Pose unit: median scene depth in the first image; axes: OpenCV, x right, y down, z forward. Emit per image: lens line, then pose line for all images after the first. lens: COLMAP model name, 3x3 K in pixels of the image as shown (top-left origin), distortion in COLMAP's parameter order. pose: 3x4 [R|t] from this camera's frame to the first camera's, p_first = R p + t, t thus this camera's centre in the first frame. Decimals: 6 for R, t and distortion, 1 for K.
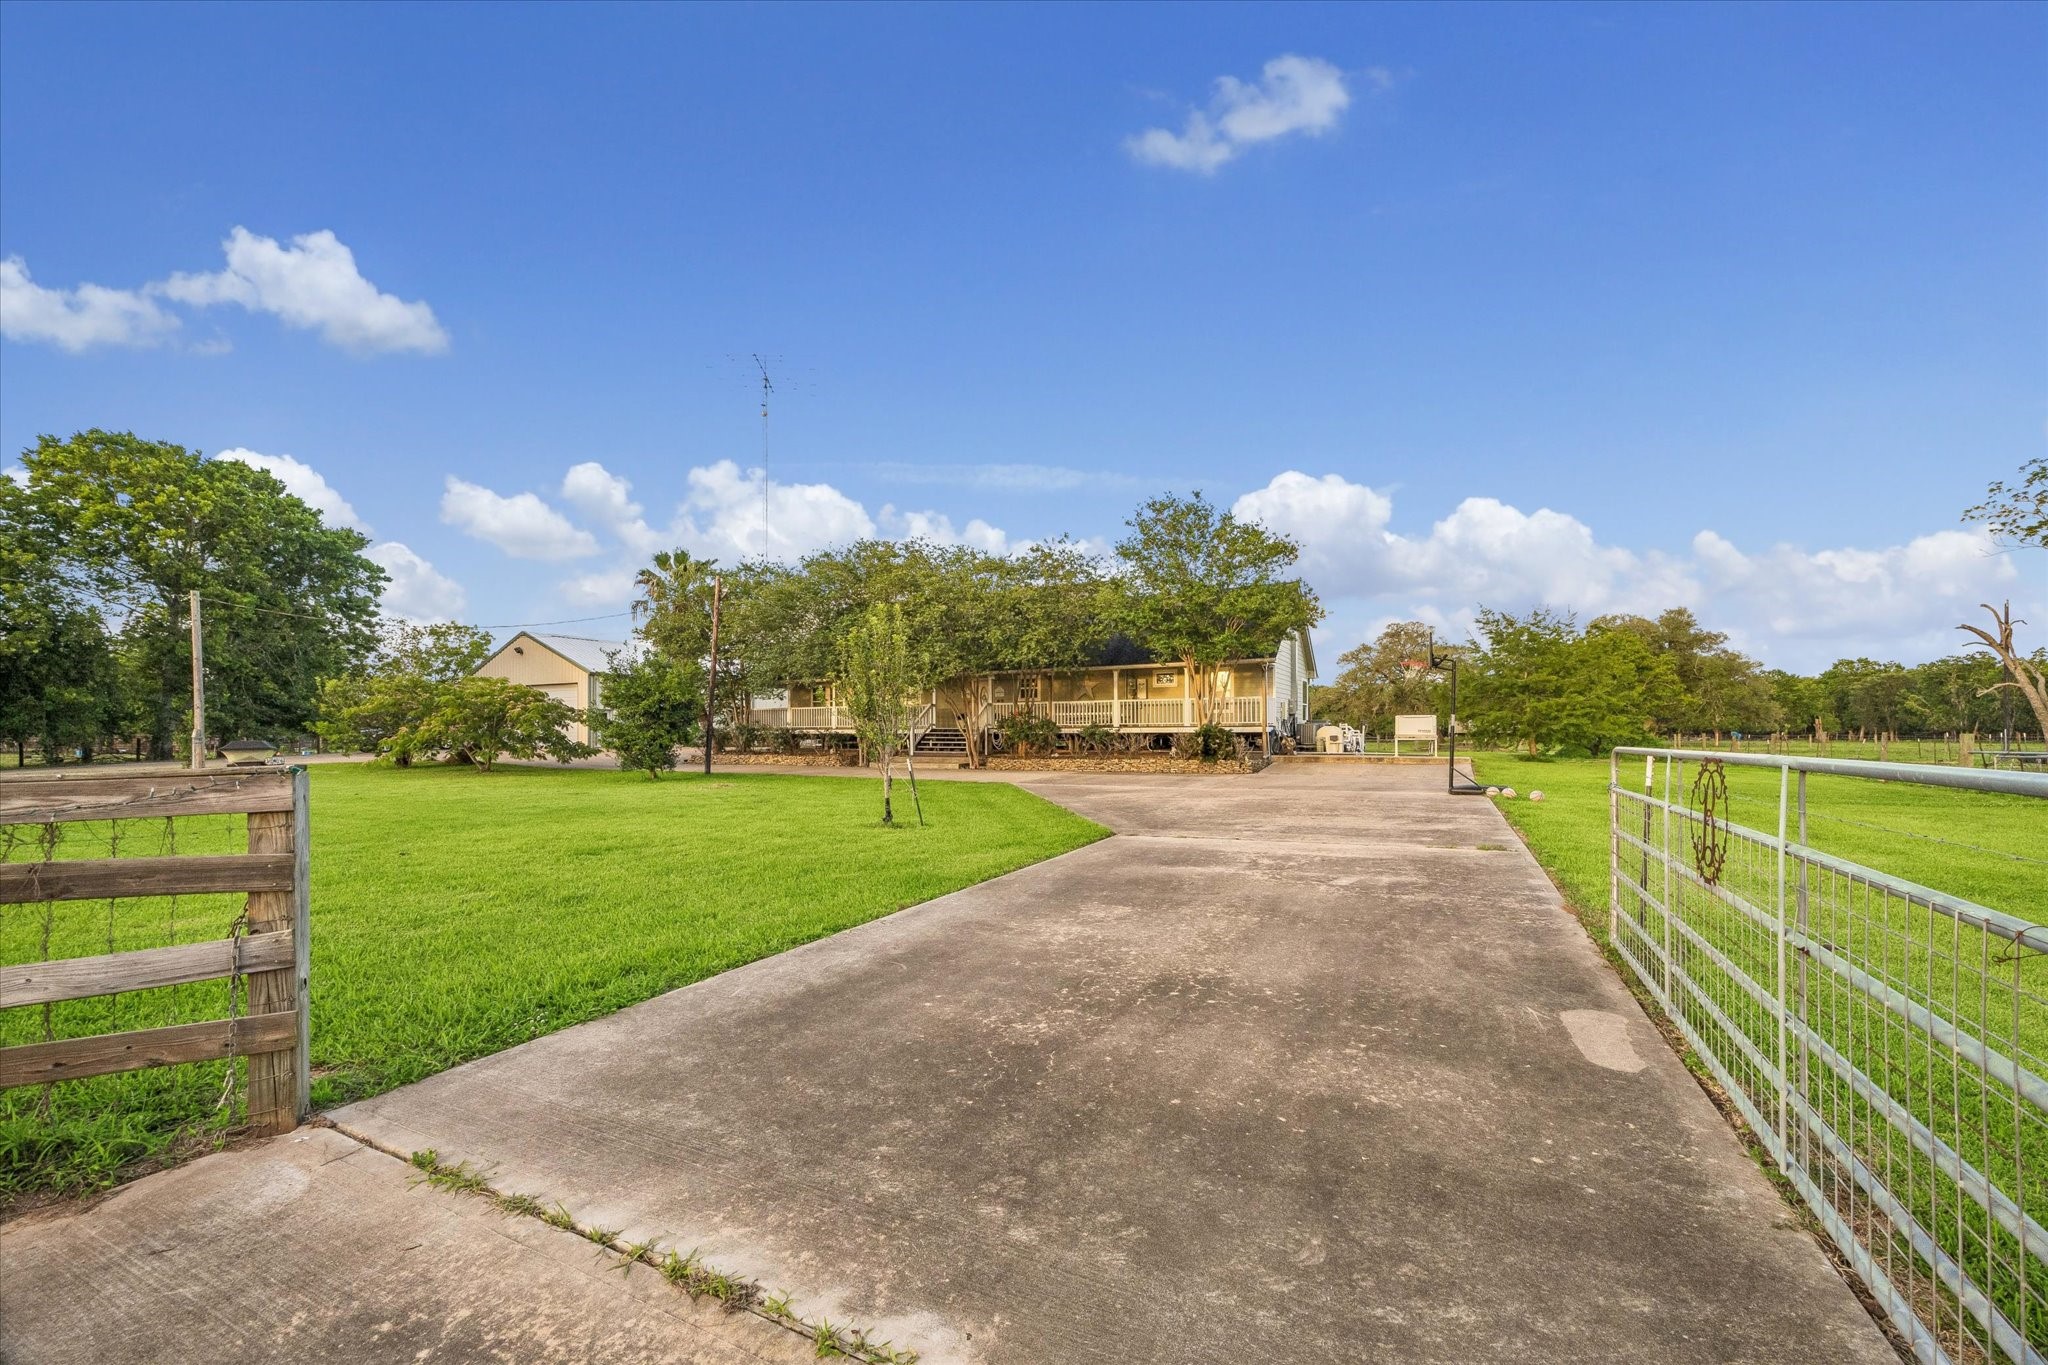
lens RADIAL K [[797.3, 0, 1044.5], [0, 797.3, 697.9], [0, 0, 1]] dist [-0.010090, -0.000572]
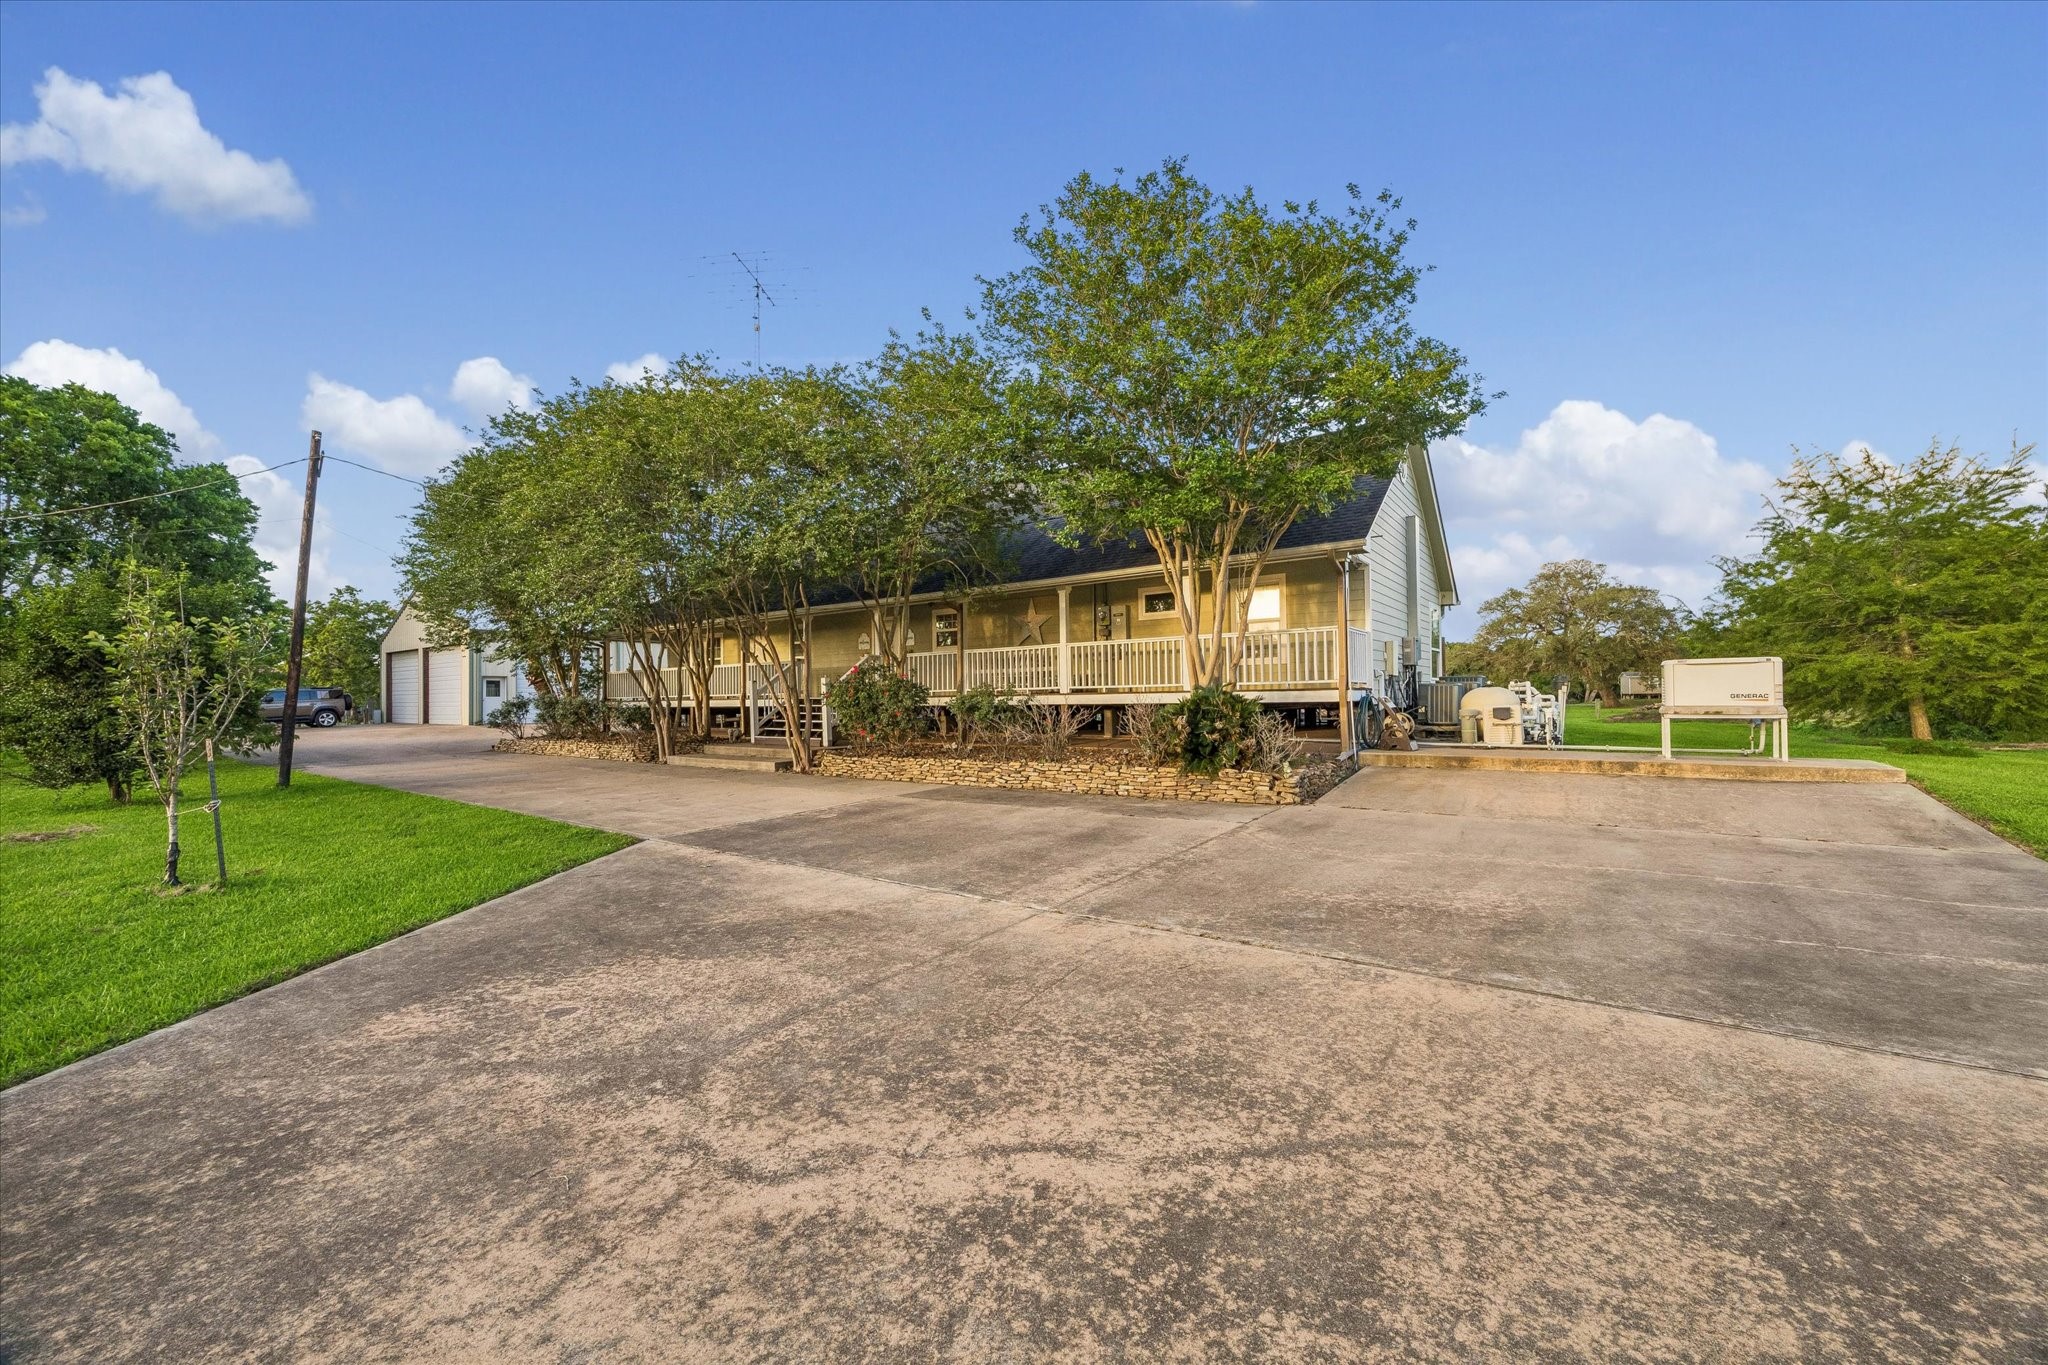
lens RADIAL K [[797.3, 0, 1044.5], [0, 797.3, 697.9], [0, 0, 1]] dist [-0.010090, -0.000572]
pose [[0.989974, -0.009681, -0.140918, 0.164333], [0.015507, 0.999067, 0.040307, 0.018809], [0.140396, -0.042088, 0.989200, 0.503223]]
